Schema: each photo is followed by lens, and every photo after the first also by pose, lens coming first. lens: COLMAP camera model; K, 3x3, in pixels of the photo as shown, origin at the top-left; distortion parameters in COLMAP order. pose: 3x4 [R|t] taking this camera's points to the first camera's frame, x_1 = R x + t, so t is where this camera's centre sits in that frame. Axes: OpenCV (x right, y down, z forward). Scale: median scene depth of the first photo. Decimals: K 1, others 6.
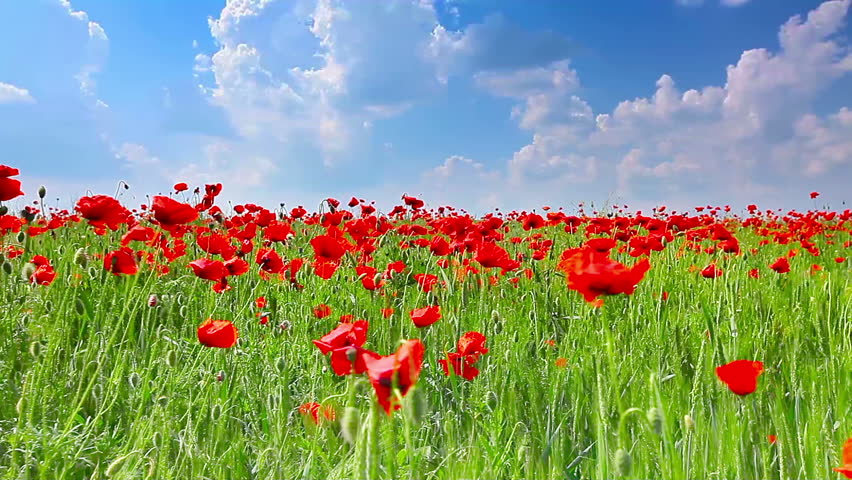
lens RADIAL K [[376.9, 0, 409.4], [0, 376.9, 240.1], [0, 0, 1]] dist [-0.024422, 0.000940]
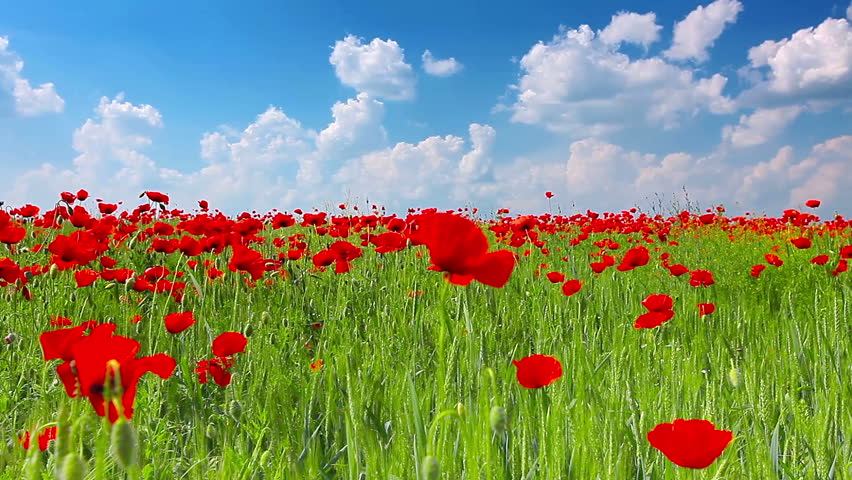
lens RADIAL K [[376.9, 0, 409.4], [0, 376.9, 240.1], [0, 0, 1]] dist [-0.024422, 0.000940]
pose [[0.989728, -0.007799, 0.142749, 0.497504], [0.010058, 0.999835, -0.015108, 0.018040], [-0.142608, 0.016388, 0.989644, -0.014905]]
